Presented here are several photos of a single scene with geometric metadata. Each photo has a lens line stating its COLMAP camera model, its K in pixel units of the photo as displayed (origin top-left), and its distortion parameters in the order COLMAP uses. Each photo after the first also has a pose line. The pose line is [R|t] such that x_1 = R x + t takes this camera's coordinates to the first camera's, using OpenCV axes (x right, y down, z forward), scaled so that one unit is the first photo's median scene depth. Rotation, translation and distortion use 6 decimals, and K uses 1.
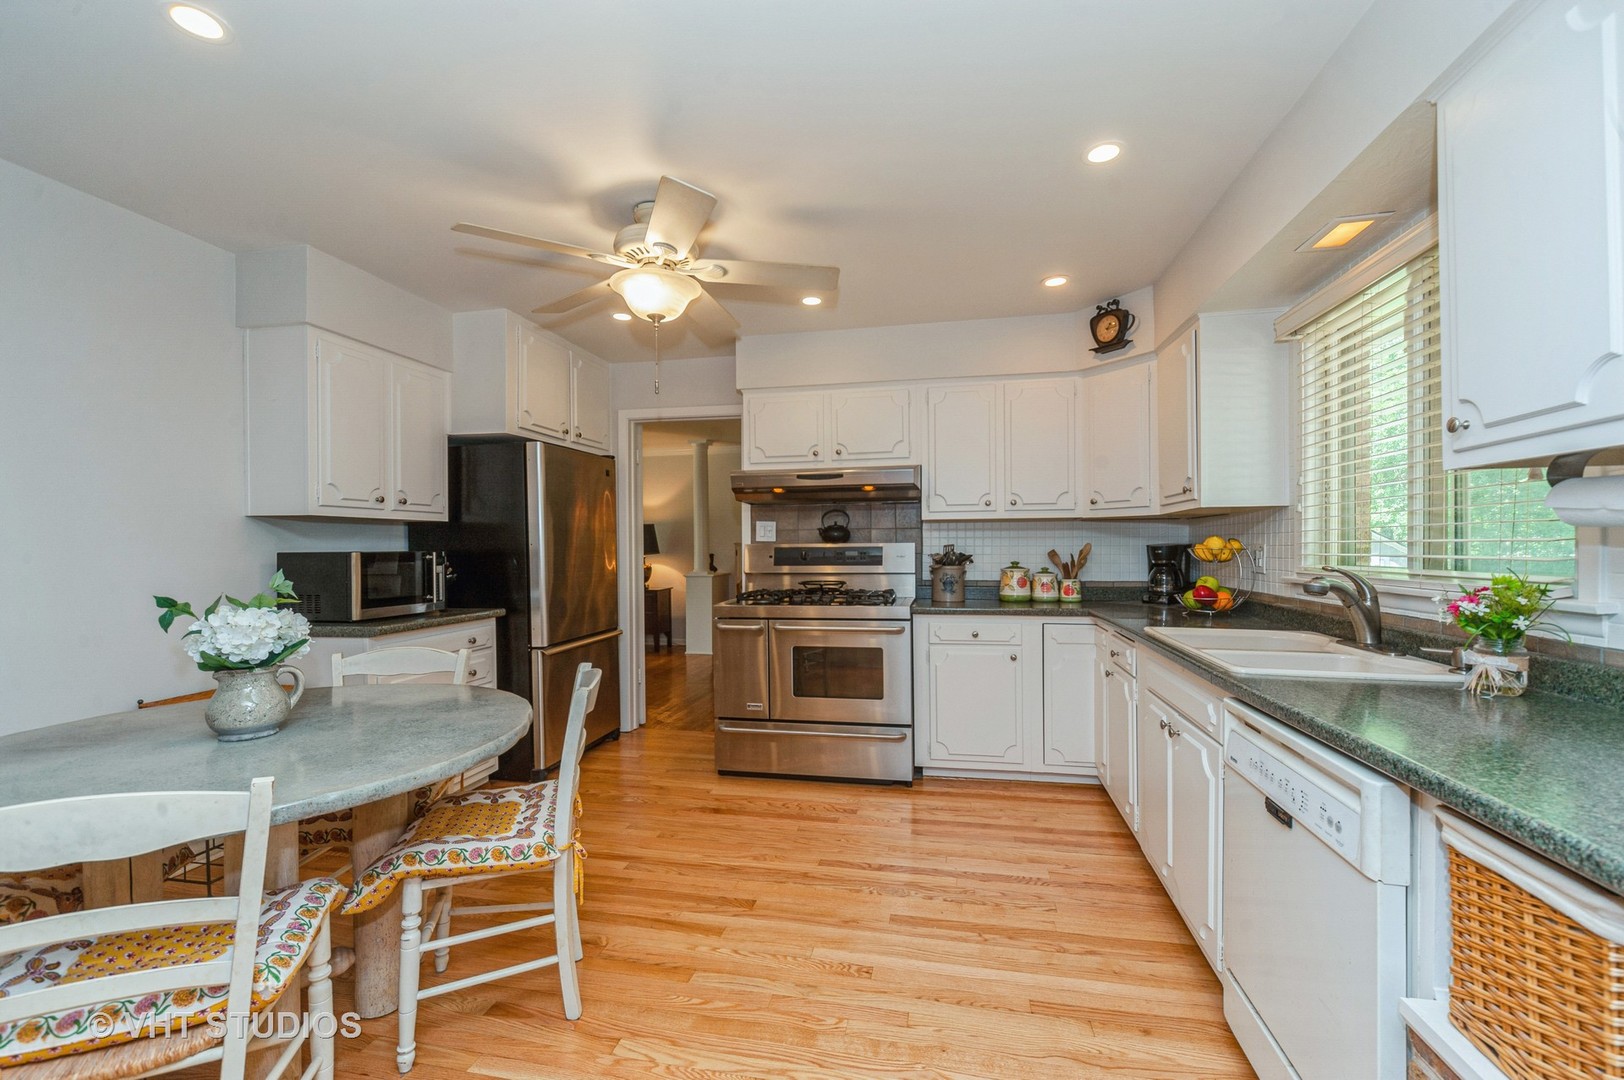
lens RADIAL K [[671.9, 0, 818.8], [0, 671.9, 547.3], [0, 0, 1]] dist [-0.000941, -0.000279]
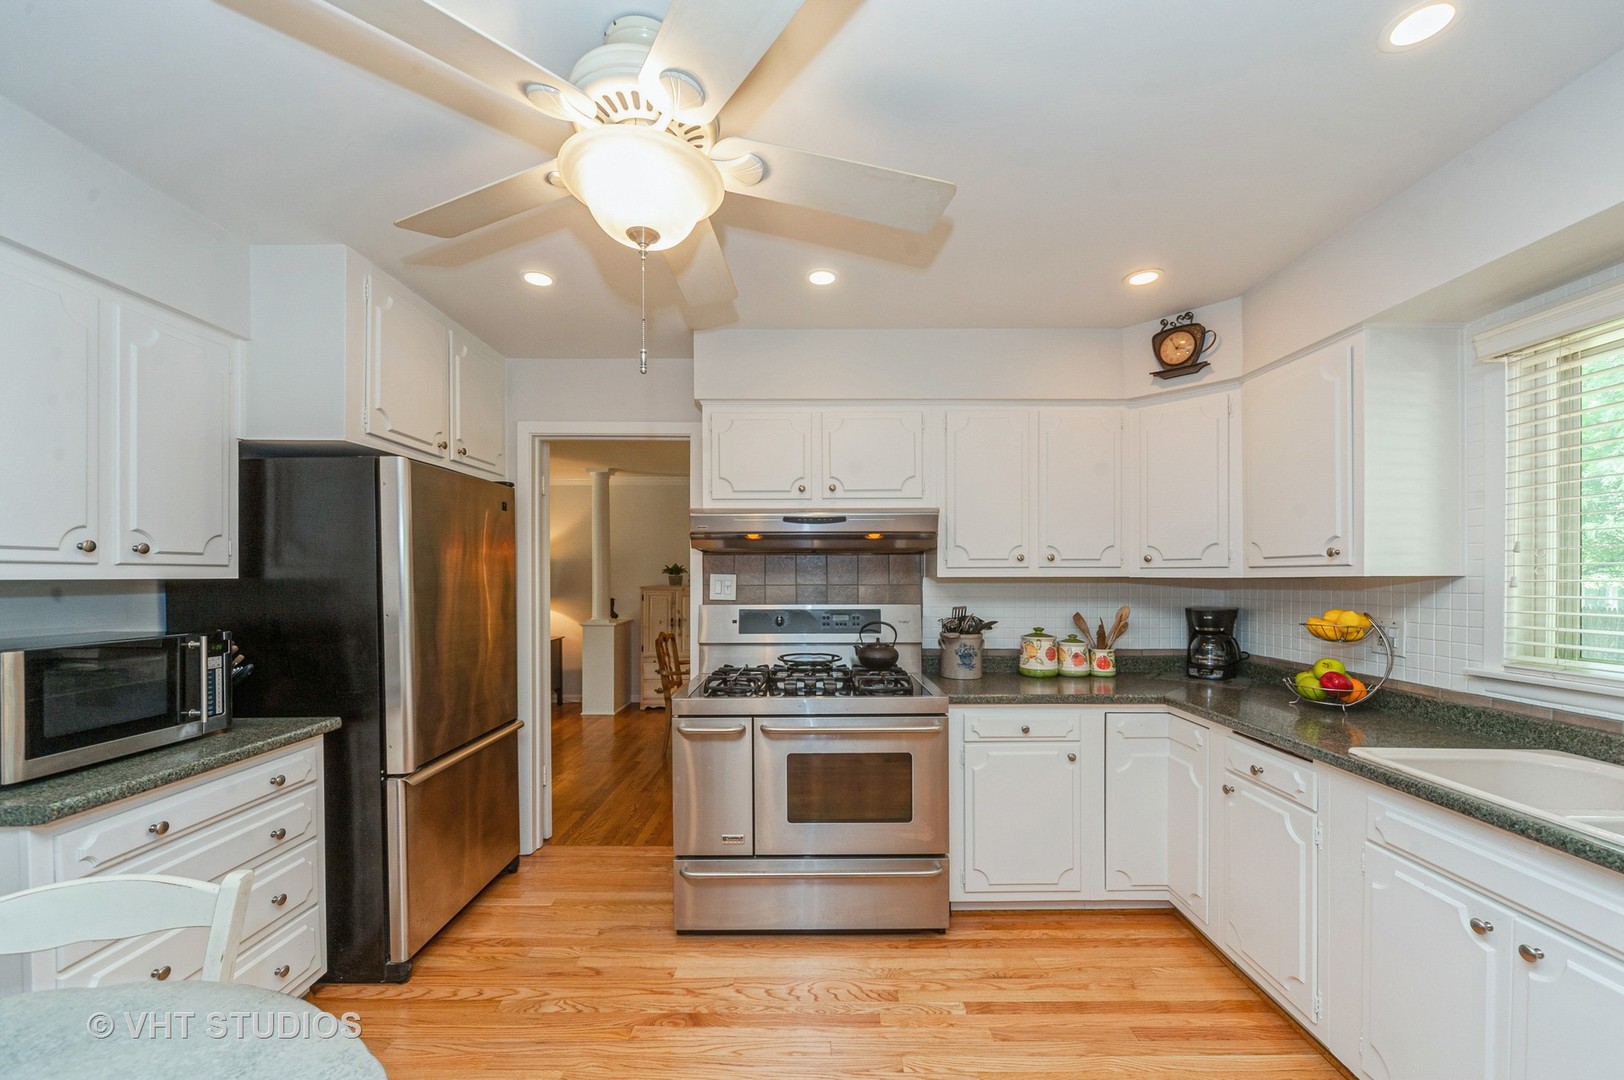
lens RADIAL K [[620.5, 0, 809.4], [0, 620.5, 574.1], [0, 0, 1]] dist [0.002166, 0.000173]
pose [[0.980396, 0.005469, 0.196959, -0.145940], [-0.004819, 0.999981, -0.003779, -0.043274], [-0.196976, 0.002756, 0.980404, 0.329492]]
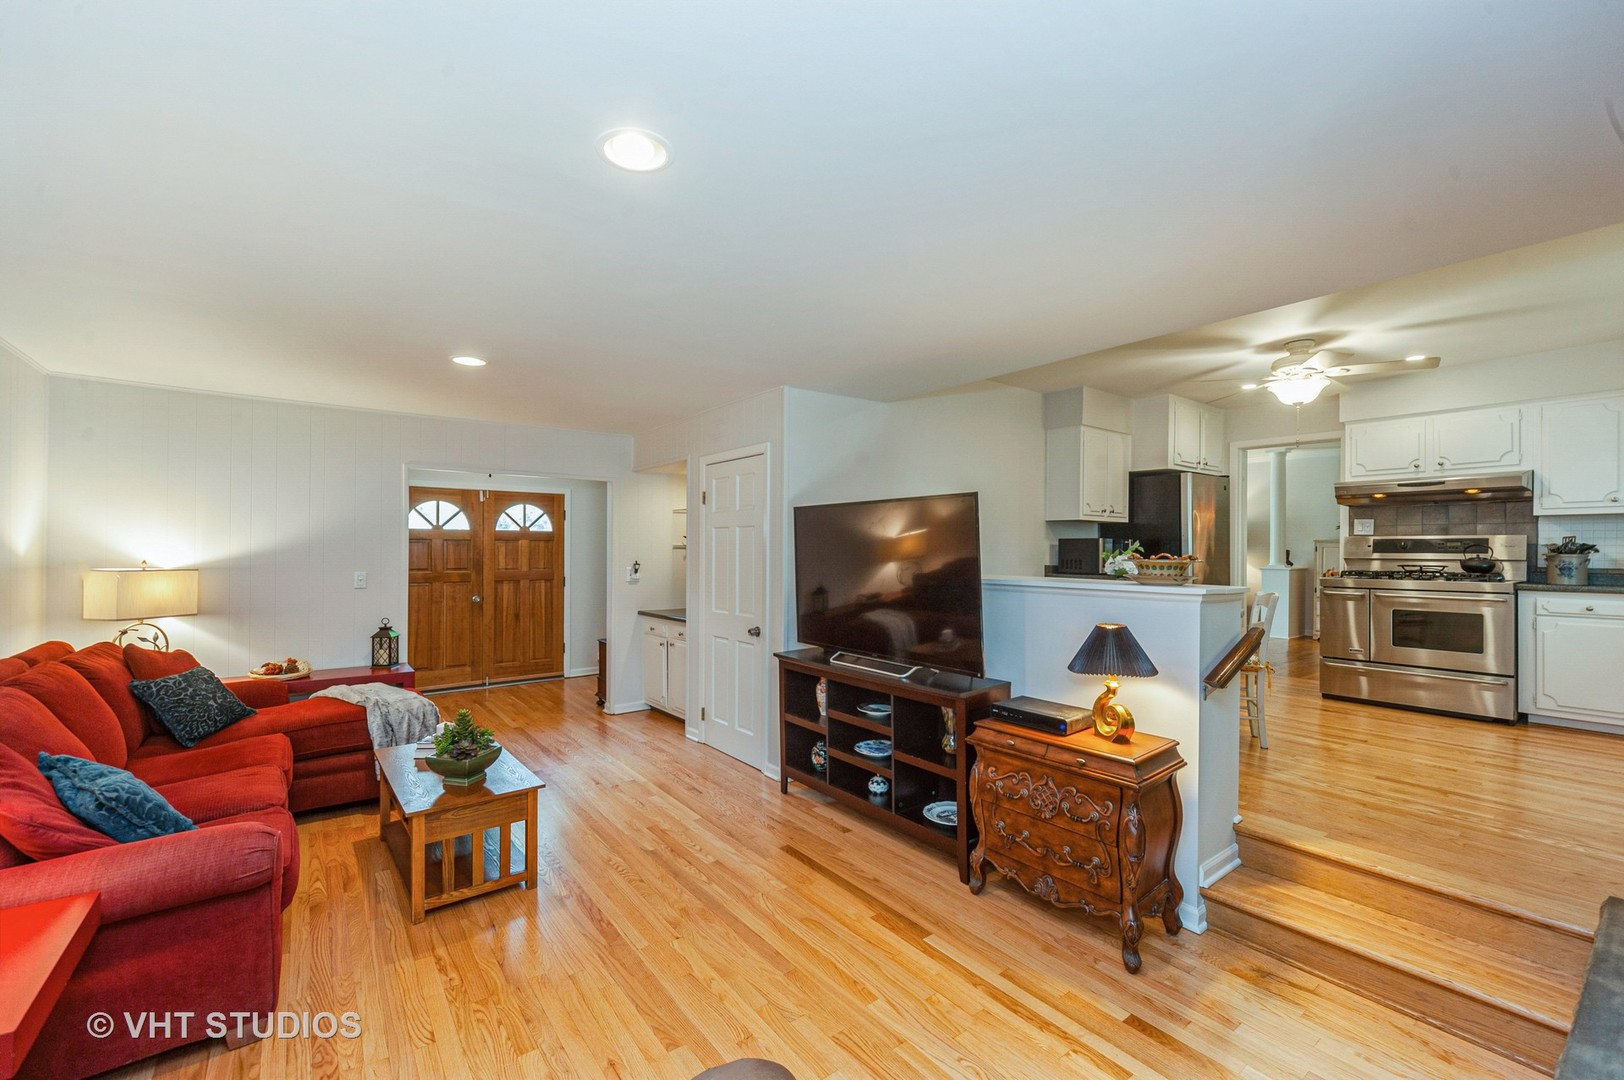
lens RADIAL K [[671.9, 0, 818.8], [0, 671.9, 547.3], [0, 0, 1]] dist [-0.000941, -0.000279]
pose [[0.750940, 0.010966, -0.660280, -0.015233], [-0.011133, 0.999930, 0.003946, 0.027008], [0.660277, 0.004388, 0.751009, -0.794371]]
